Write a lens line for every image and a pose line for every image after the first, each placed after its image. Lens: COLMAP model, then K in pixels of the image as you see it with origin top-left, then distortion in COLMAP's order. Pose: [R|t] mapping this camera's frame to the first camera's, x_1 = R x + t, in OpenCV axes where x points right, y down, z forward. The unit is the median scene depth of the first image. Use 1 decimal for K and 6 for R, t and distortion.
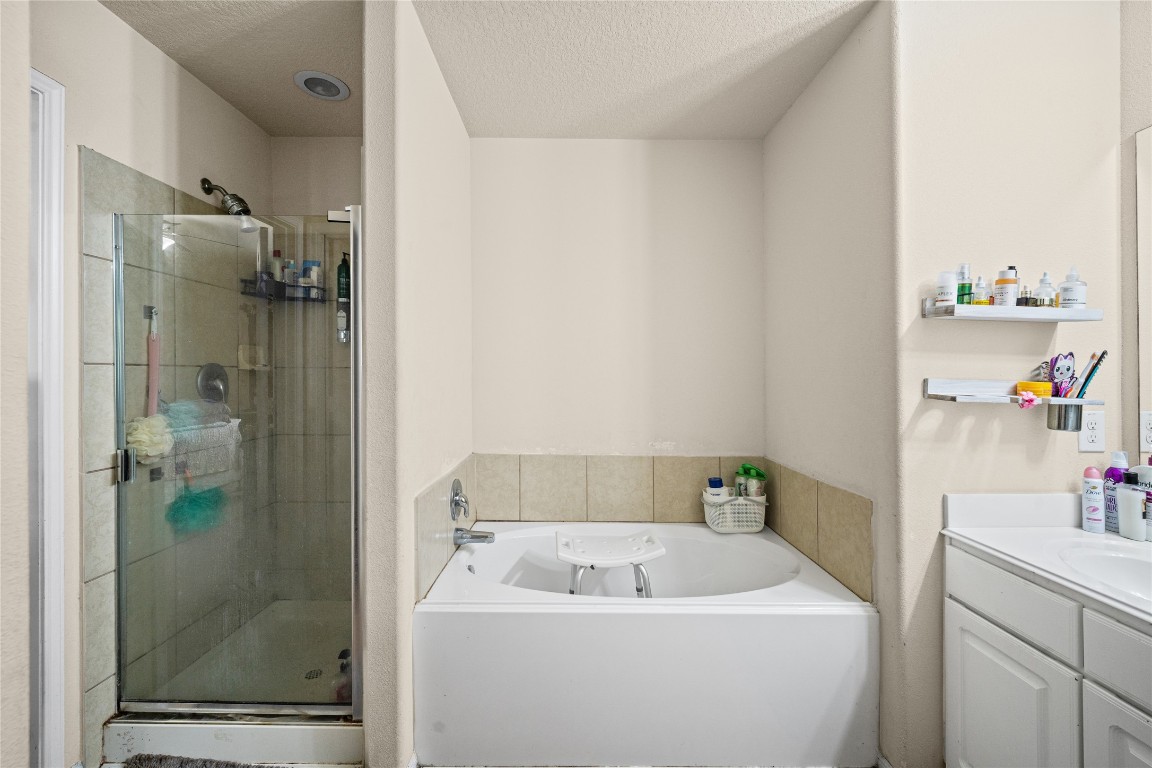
lens RADIAL K [[470.8, 0, 574.0], [0, 470.8, 377.0], [0, 0, 1]] dist [-0.000504, -0.000187]
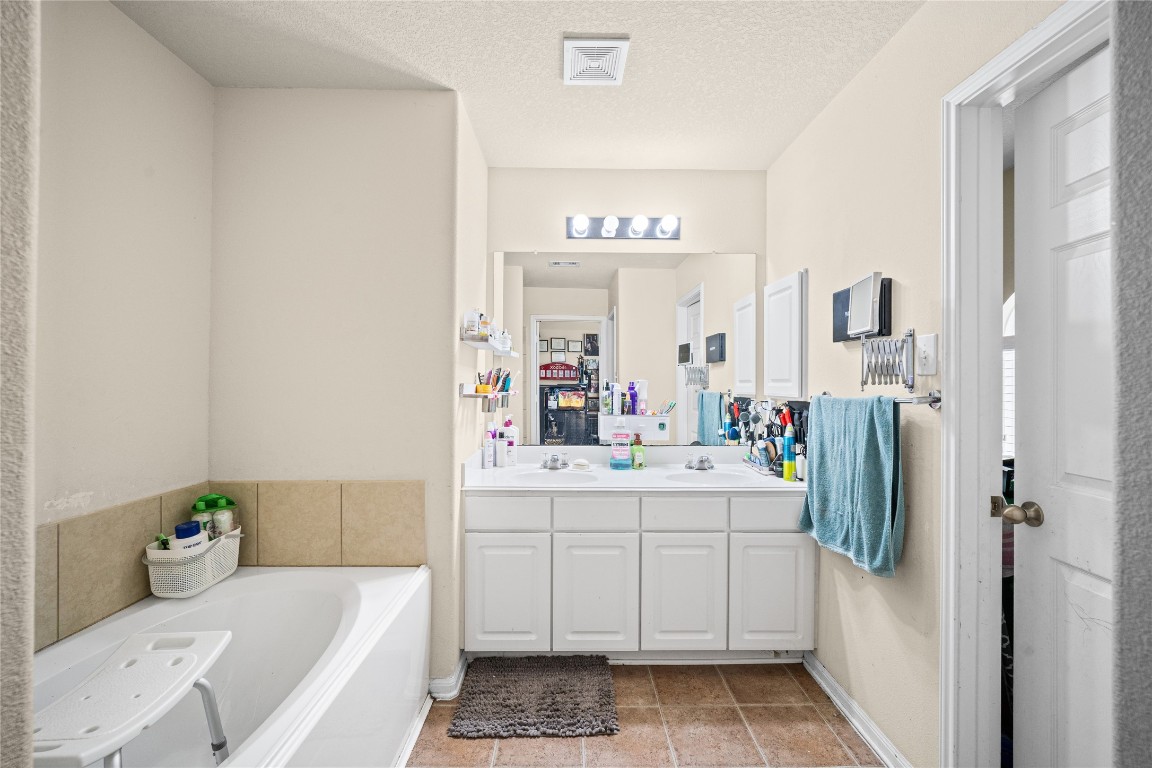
lens RADIAL K [[470.8, 0, 574.0], [0, 470.8, 377.0], [0, 0, 1]] dist [-0.000504, -0.000187]
pose [[-0.013754, 0.009027, 0.999865, -0.426776], [-0.003663, 0.999952, -0.009078, -0.002465], [-0.999899, -0.003787, -0.013720, 0.429712]]
